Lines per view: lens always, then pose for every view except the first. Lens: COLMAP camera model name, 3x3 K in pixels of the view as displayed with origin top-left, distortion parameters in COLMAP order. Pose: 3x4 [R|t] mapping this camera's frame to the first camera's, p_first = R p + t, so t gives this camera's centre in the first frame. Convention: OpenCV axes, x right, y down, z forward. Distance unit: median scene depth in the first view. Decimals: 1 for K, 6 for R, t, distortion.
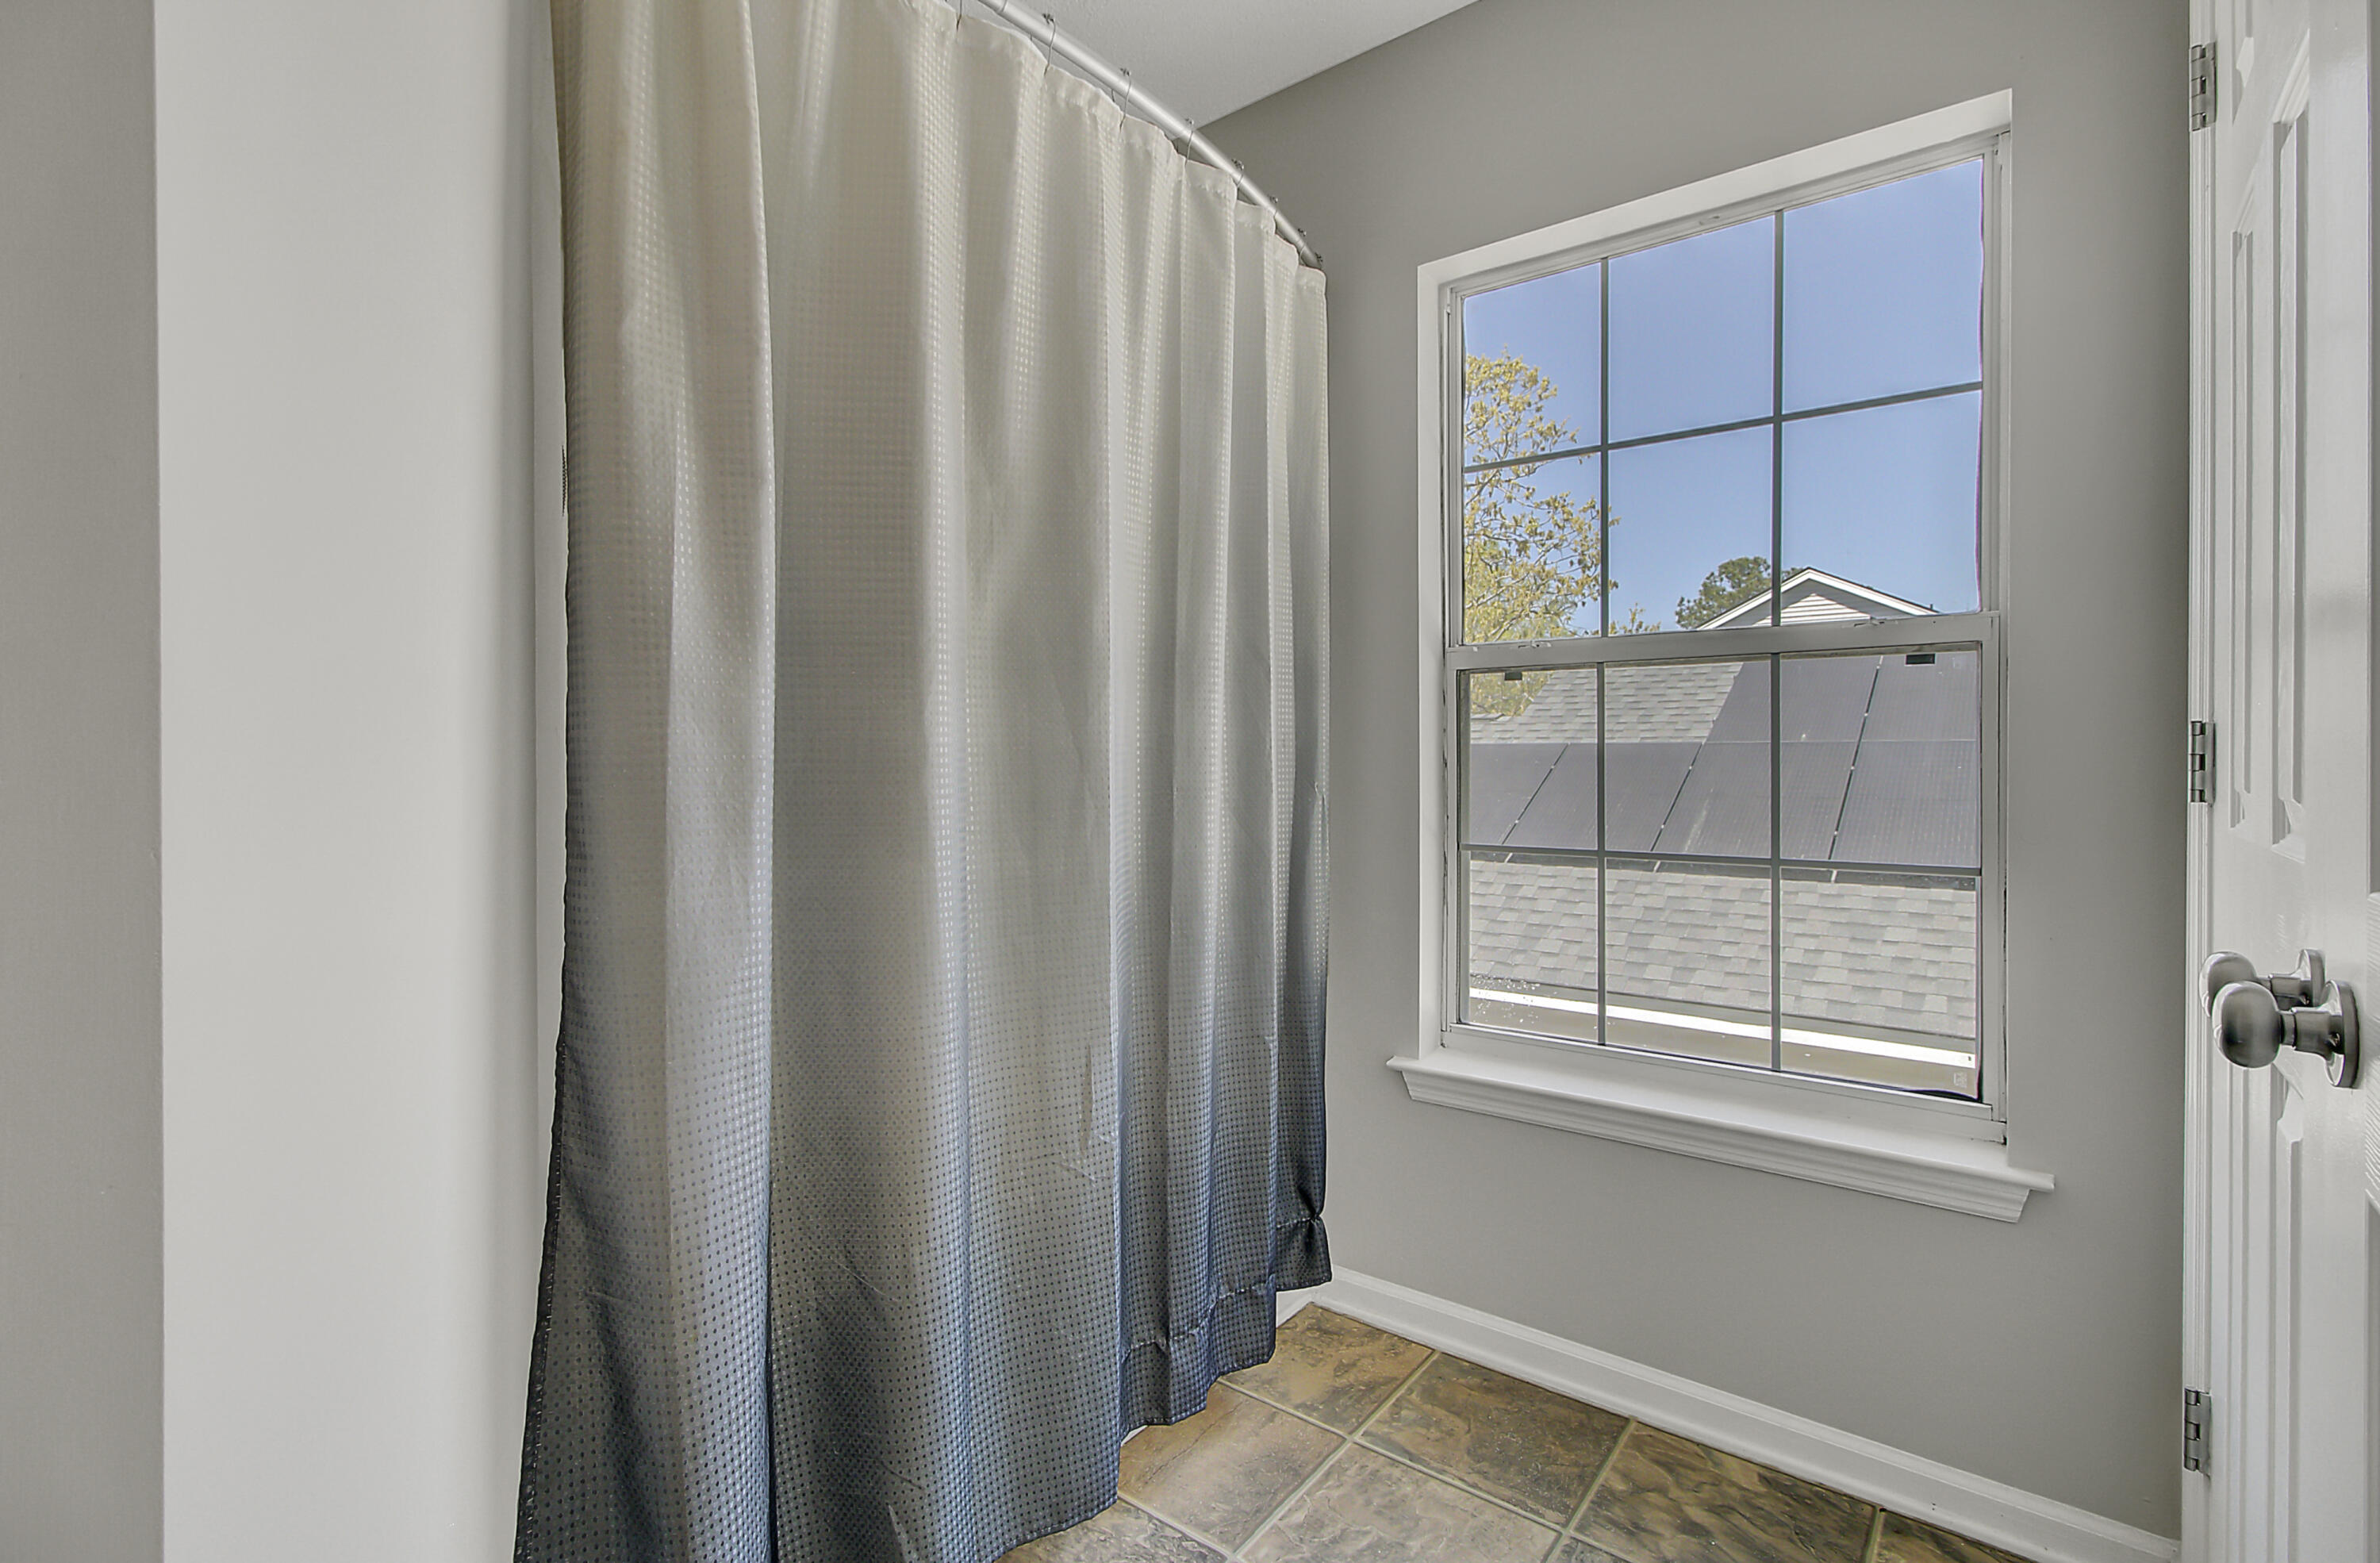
lens RADIAL K [[1090.6, 0, 1185.5], [0, 1090.6, 764.6], [0, 0, 1]] dist [-0.002420, -0.000137]
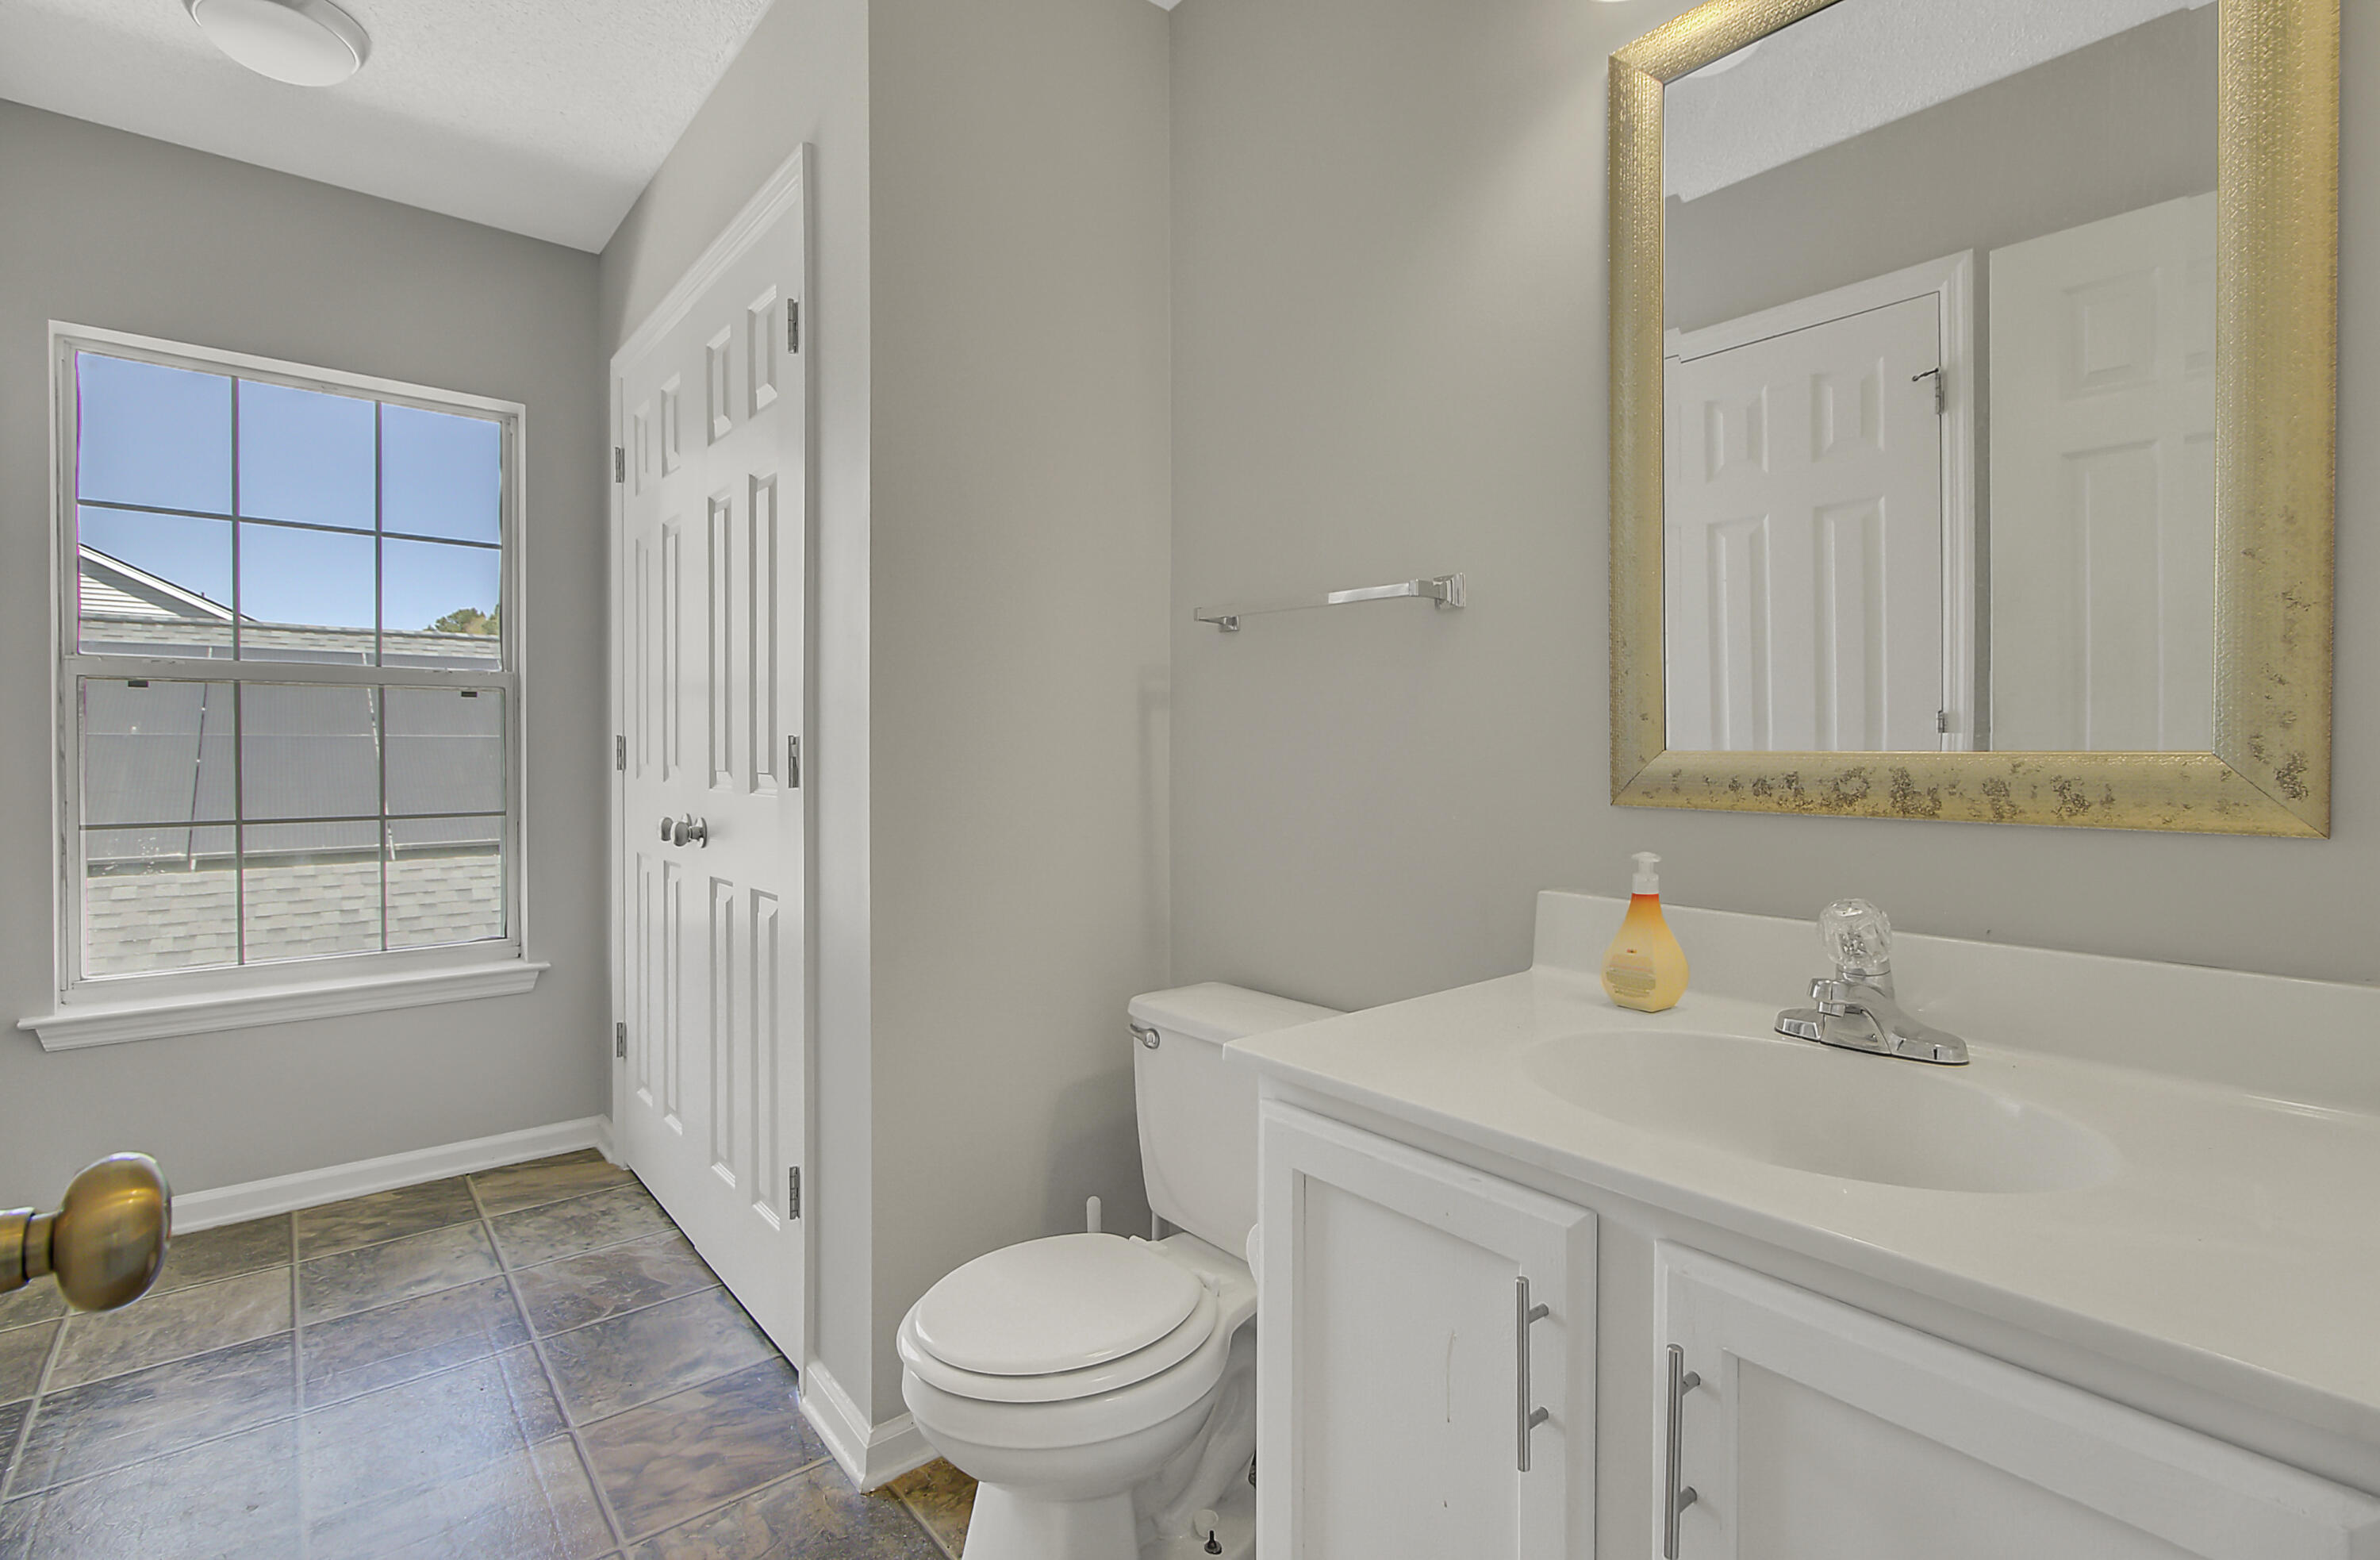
lens RADIAL K [[1135.4, 0, 1203.9], [0, 1135.4, 758.7], [0, 0, 1]] dist [-0.003119, -0.000563]
pose [[0.197668, -0.006619, 0.980247, -0.909896], [0.007525, 0.999958, 0.005234, 0.006048], [-0.980240, 0.006341, 0.197710, -0.536006]]
